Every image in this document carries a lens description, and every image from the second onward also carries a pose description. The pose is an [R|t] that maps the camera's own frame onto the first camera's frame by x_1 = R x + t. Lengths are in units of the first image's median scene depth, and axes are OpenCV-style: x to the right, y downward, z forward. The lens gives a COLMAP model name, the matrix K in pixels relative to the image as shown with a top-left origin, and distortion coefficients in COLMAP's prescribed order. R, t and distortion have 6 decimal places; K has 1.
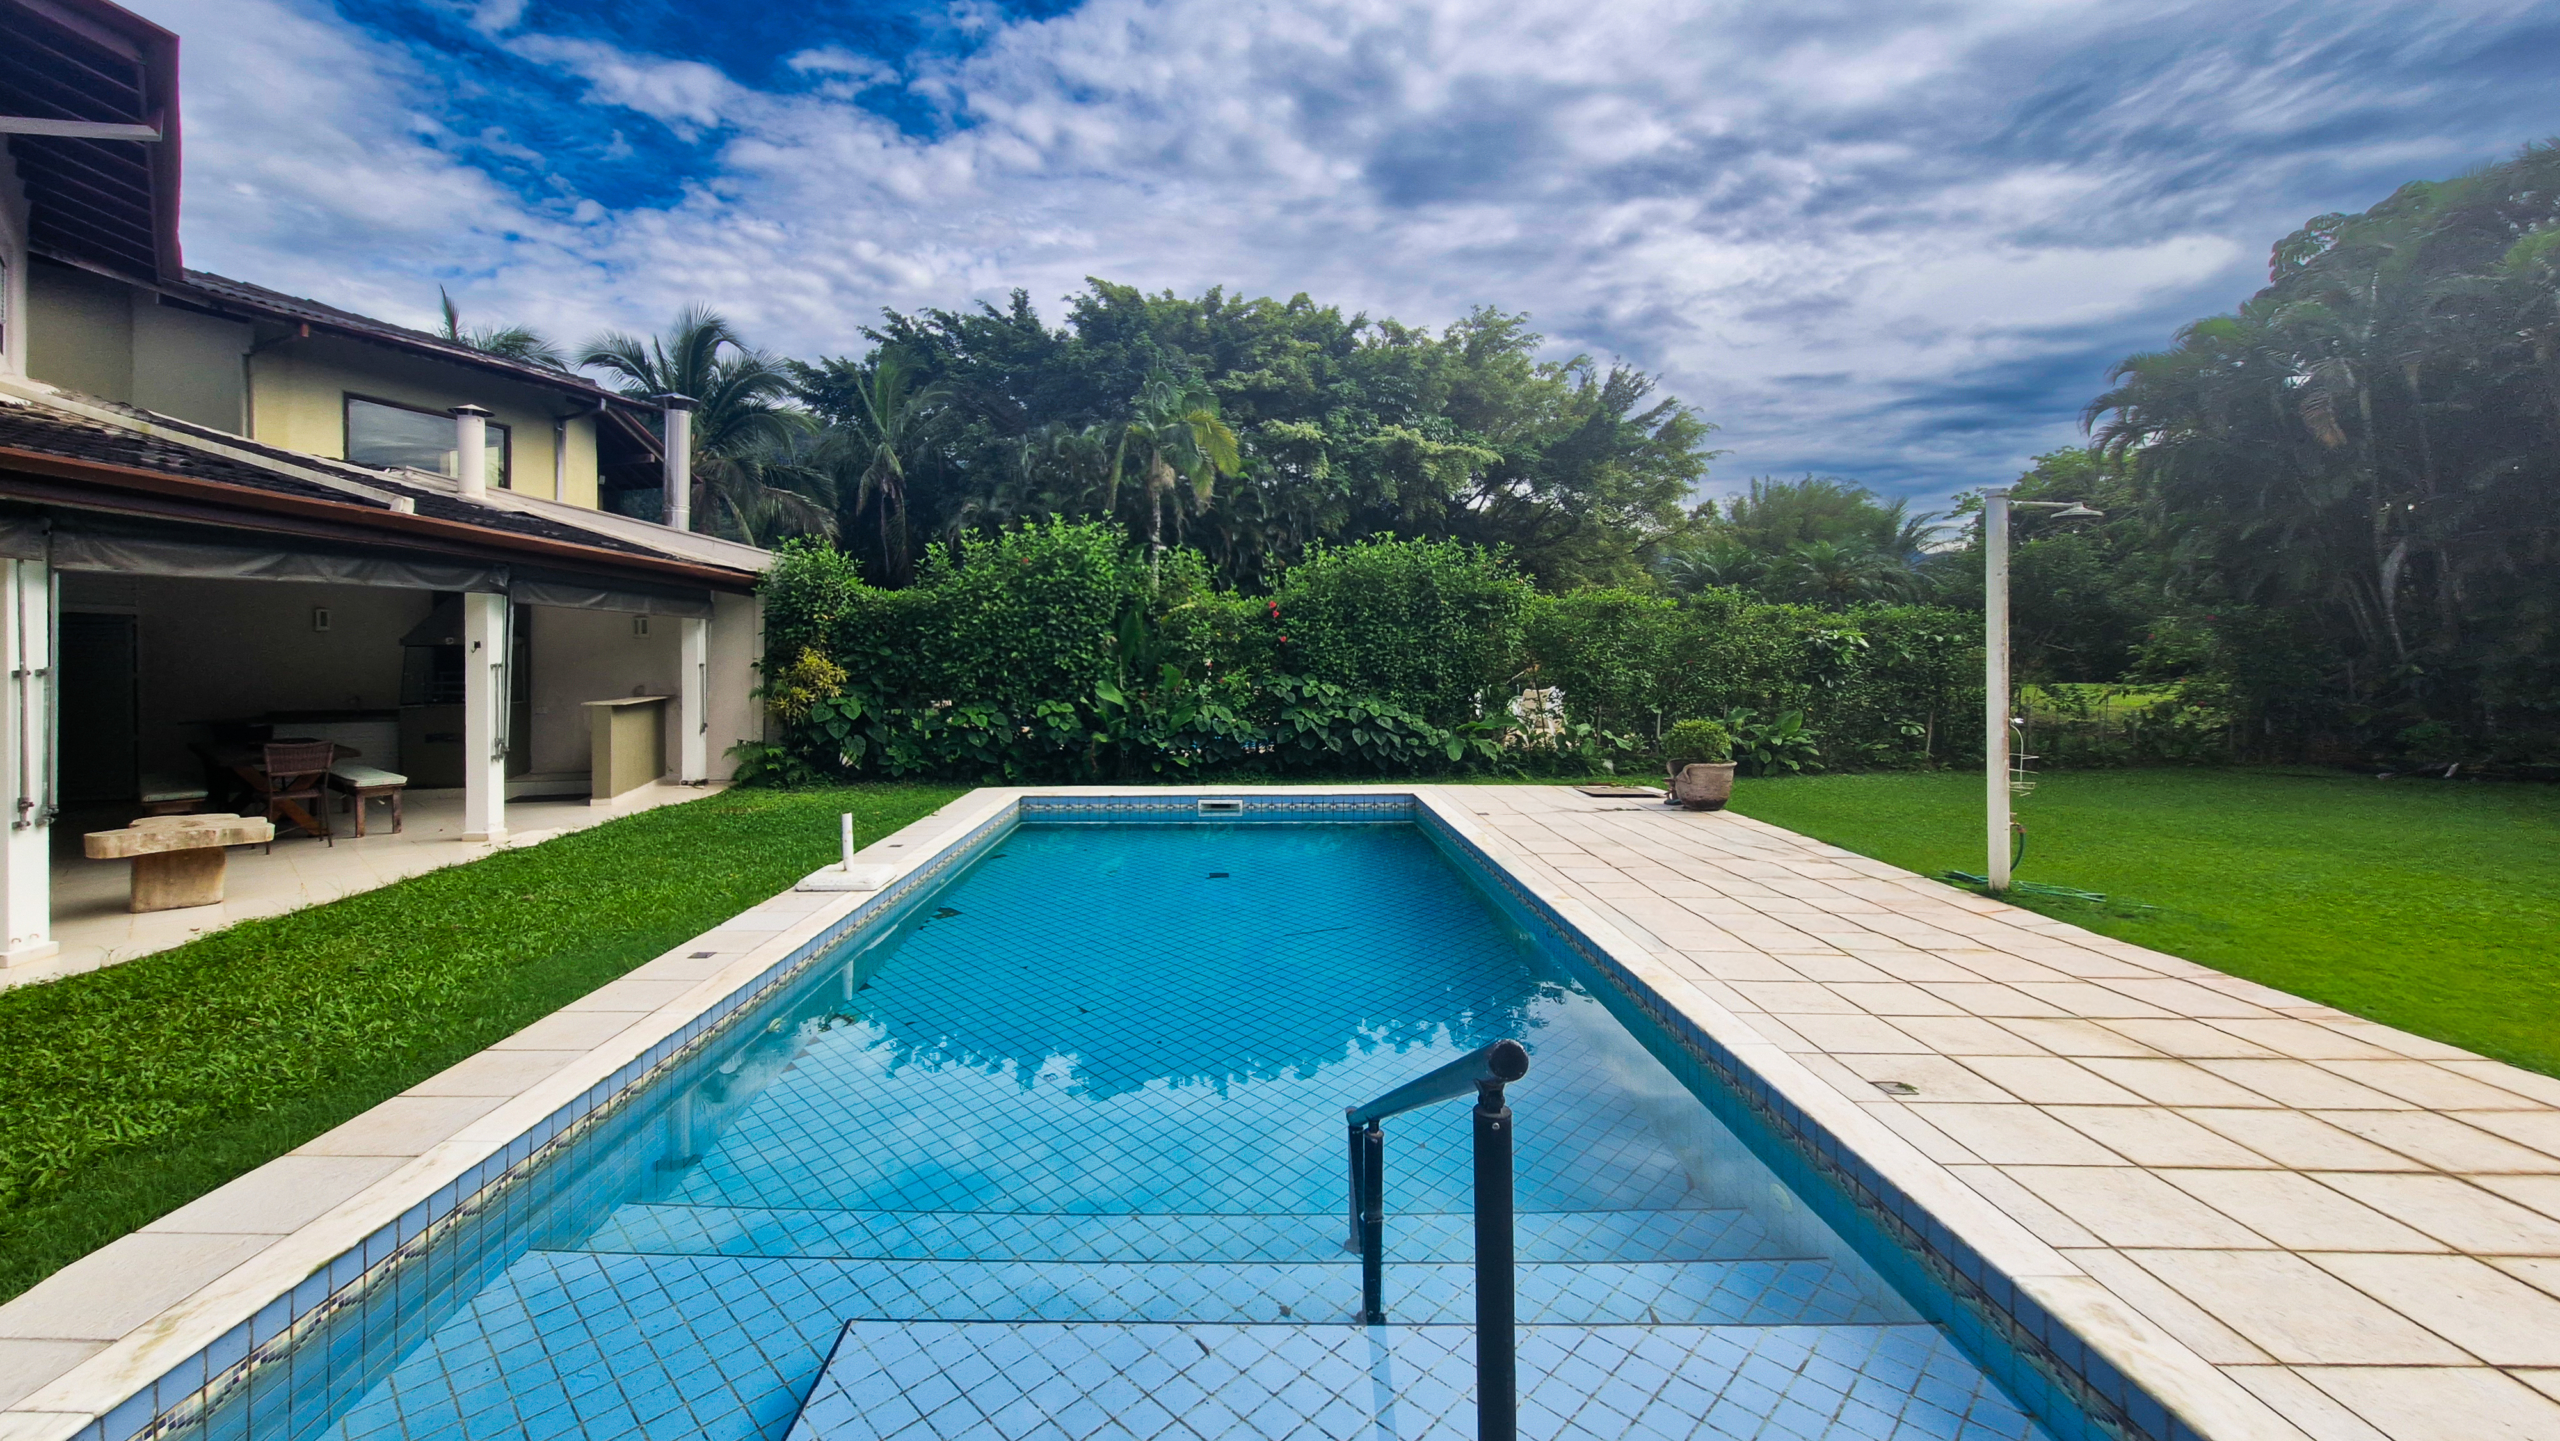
lens RADIAL K [[1034.2, 0, 1211.9], [0, 1034.2, 644.1], [0, 0, 1]] dist [0.002130, 0.000155]
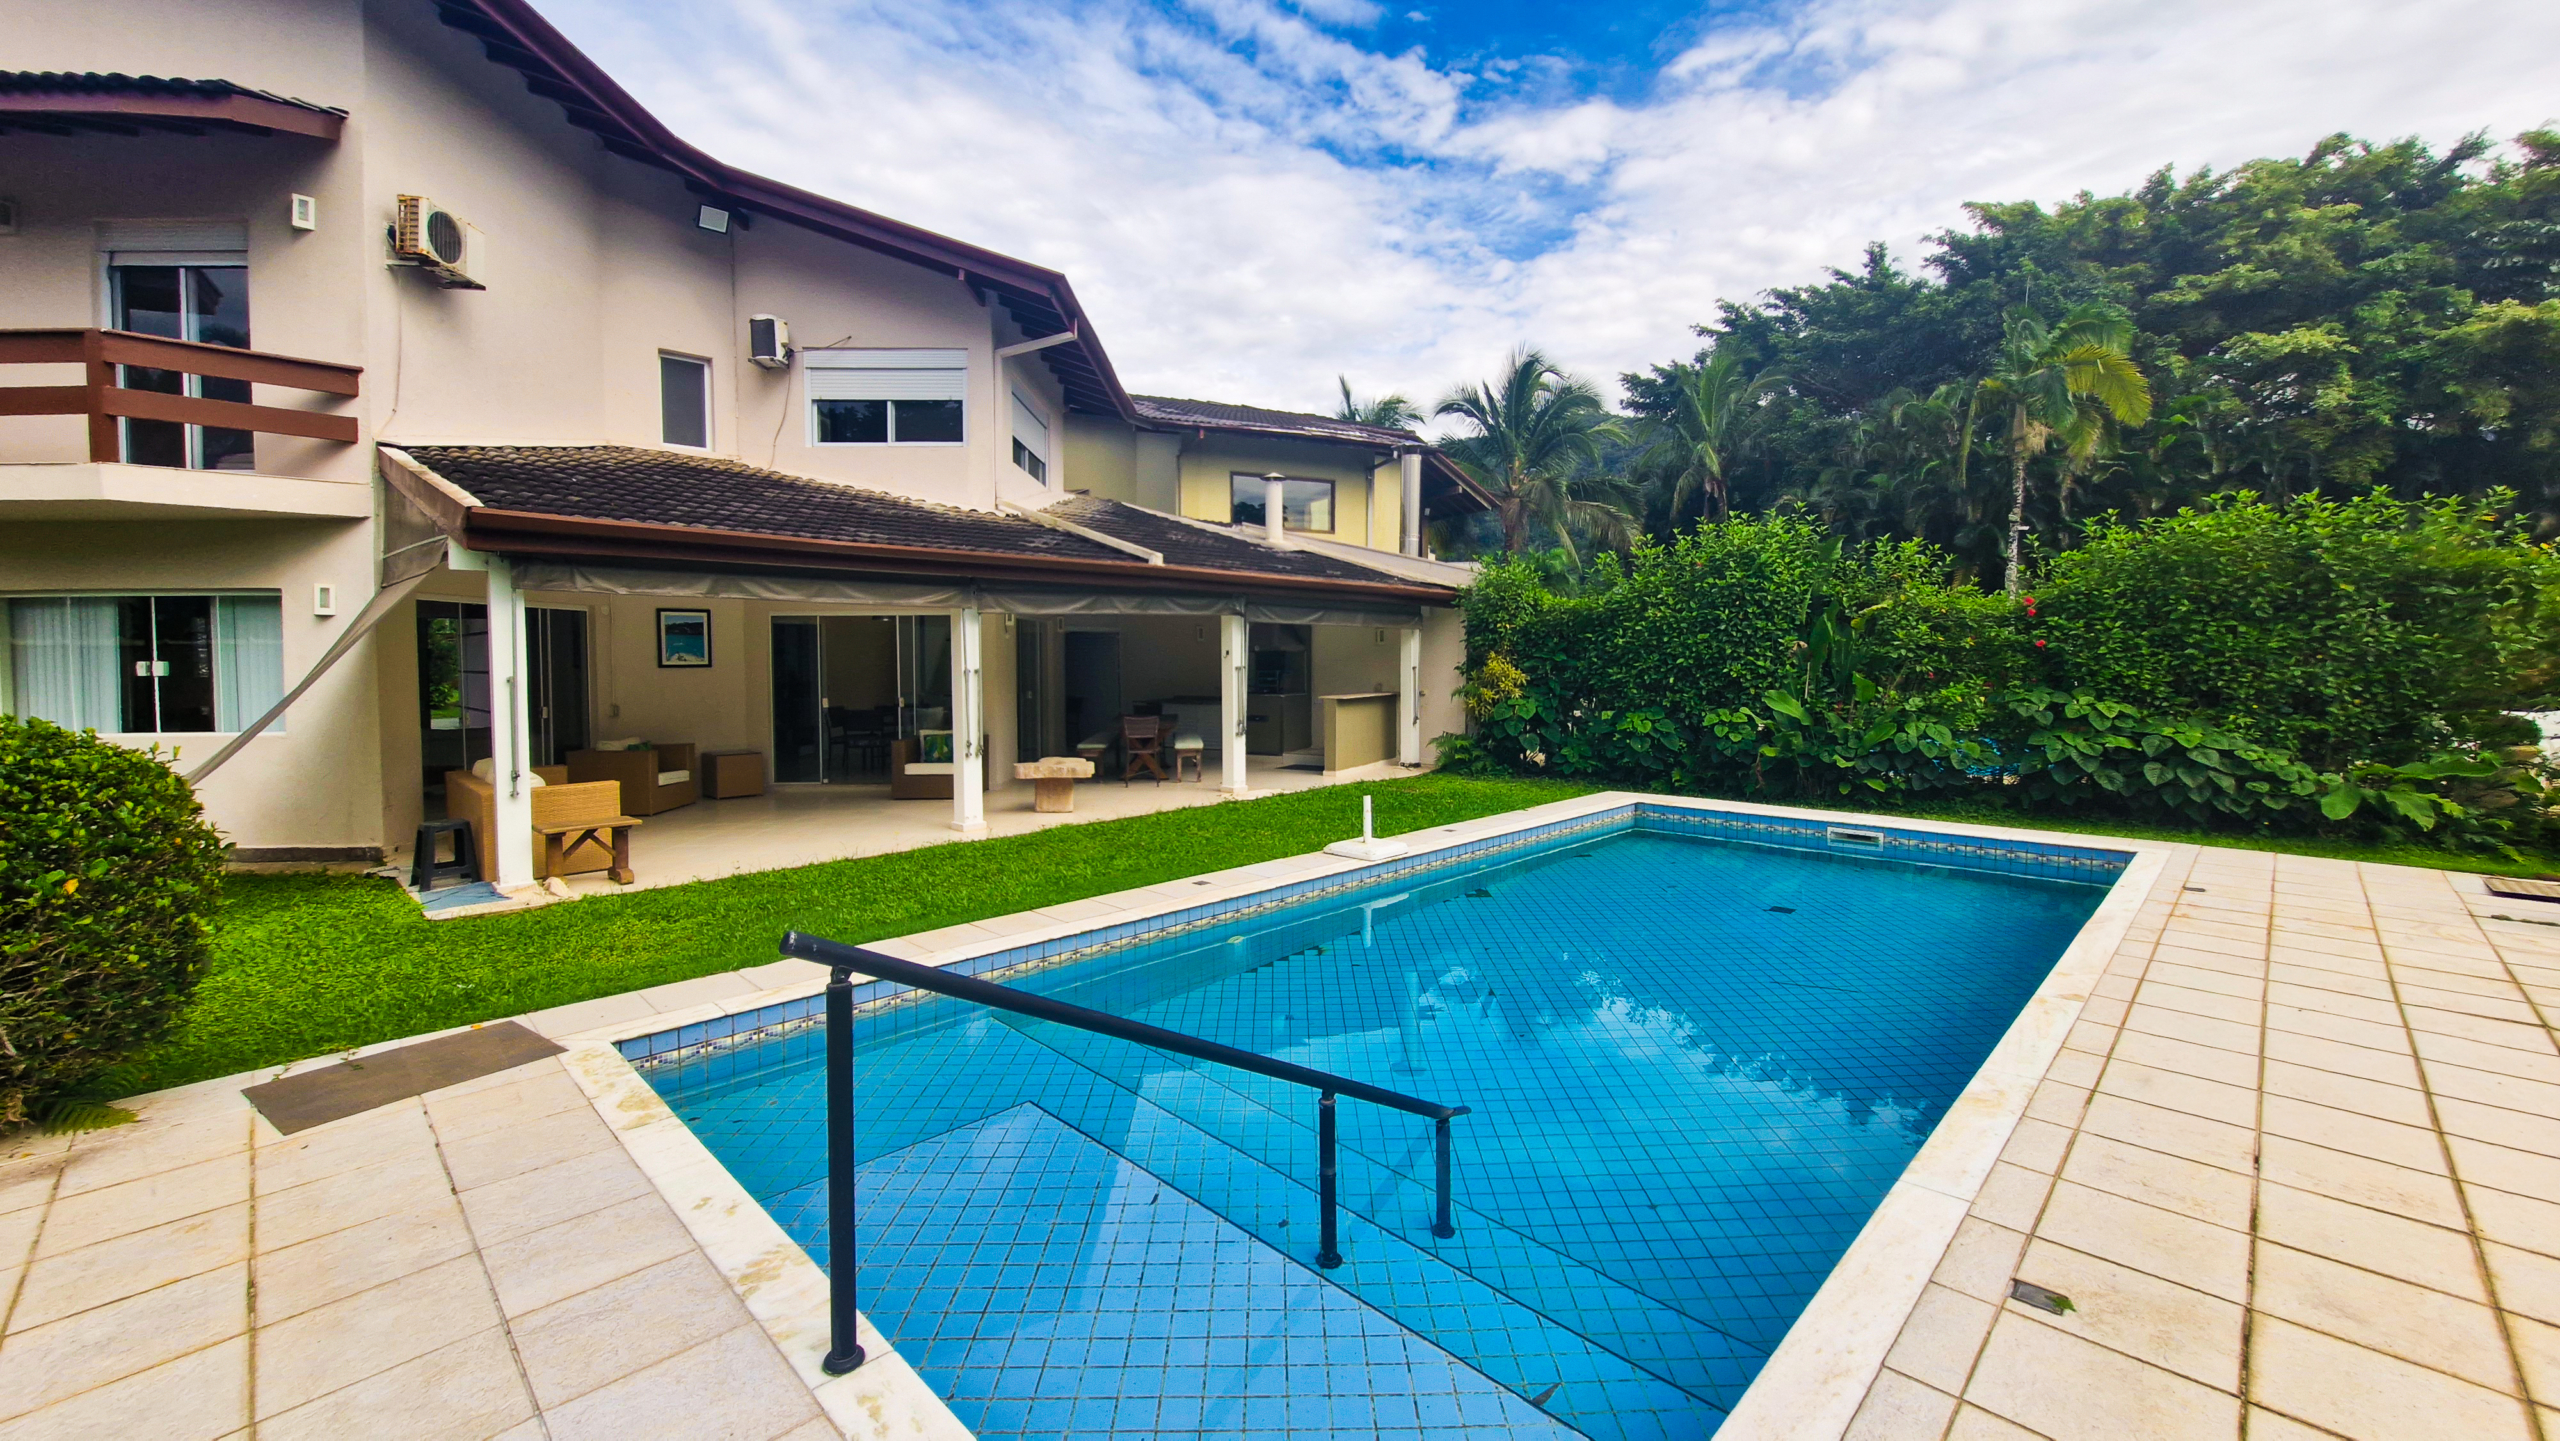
lens RADIAL K [[1016.6, 0, 1290.6], [0, 1016.6, 698.0], [0, 0, 1]] dist [0.002578, -0.000303]
pose [[0.727596, 0.031836, -0.685266, 0.163791], [0.004768, 0.998664, 0.051458, -0.005058], [0.685989, -0.040707, 0.726472, 0.032271]]
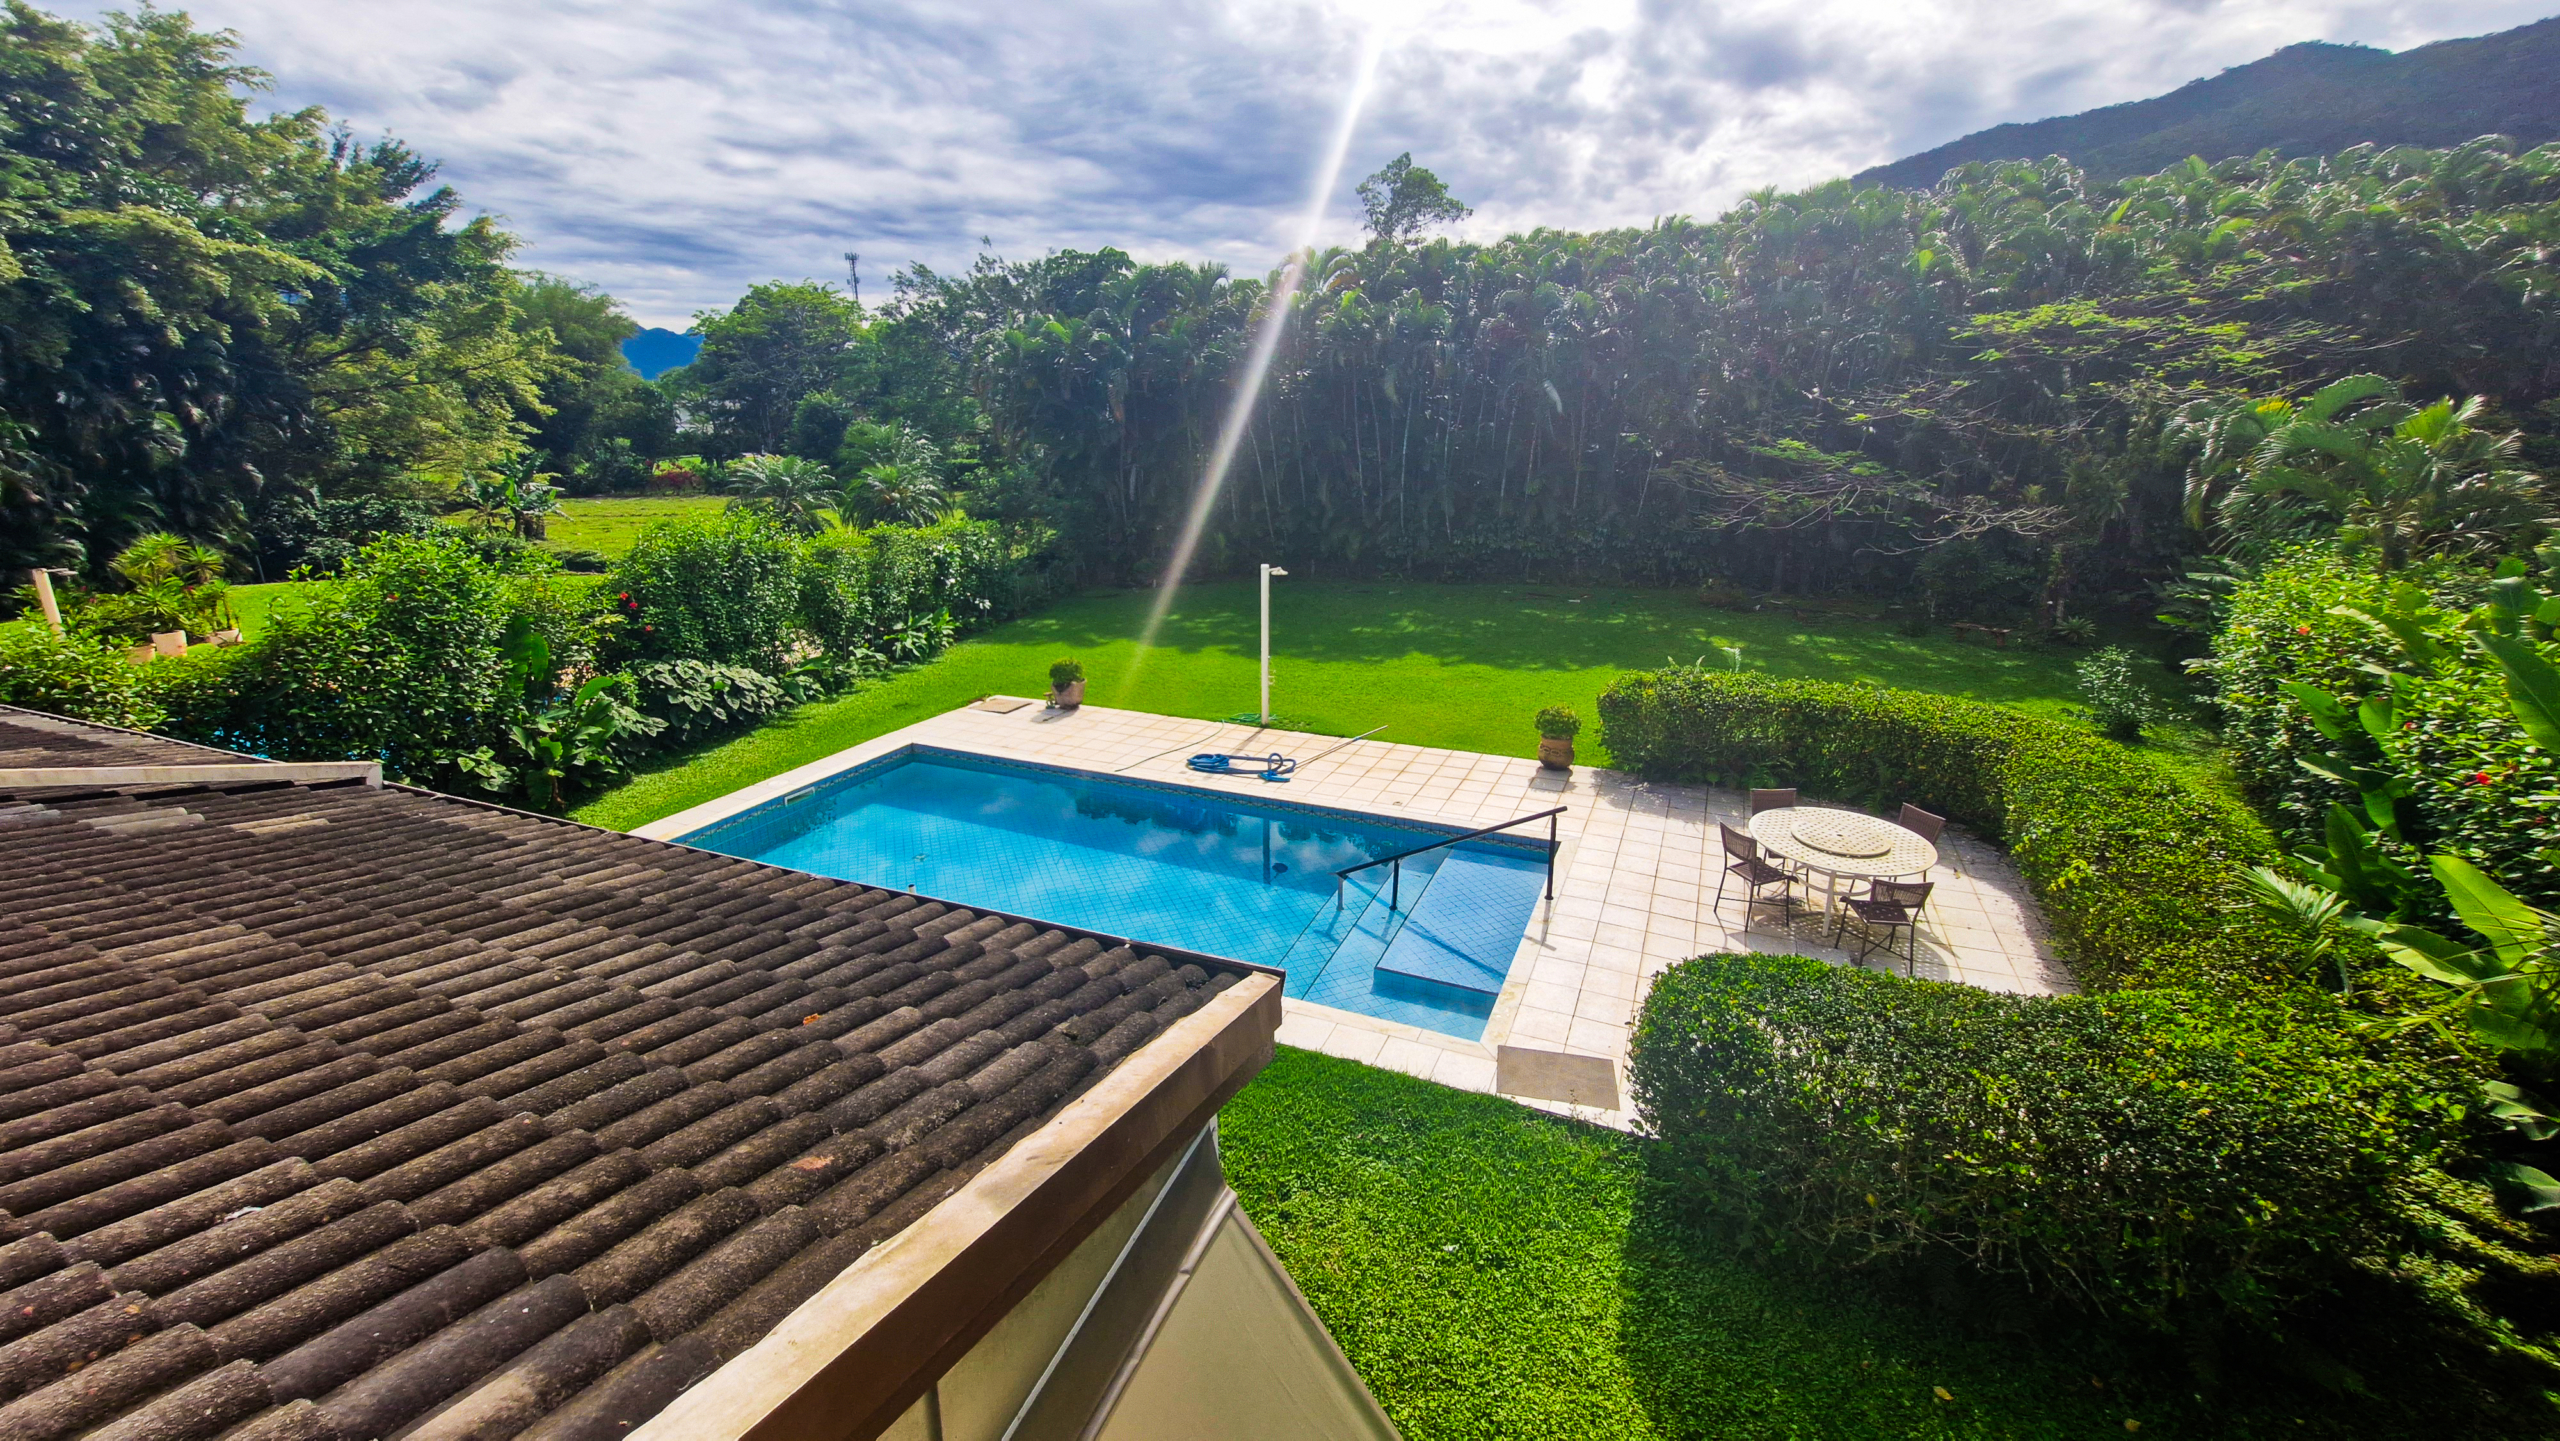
lens RADIAL K [[1016.6, 0, 1290.6], [0, 1016.6, 698.0], [0, 0, 1]] dist [0.002578, -0.000303]
pose [[0.361860, -0.239616, 0.900912, -0.550743], [-0.007312, 0.965643, 0.259769, -0.179564], [-0.932204, -0.100587, 0.347676, 0.036814]]
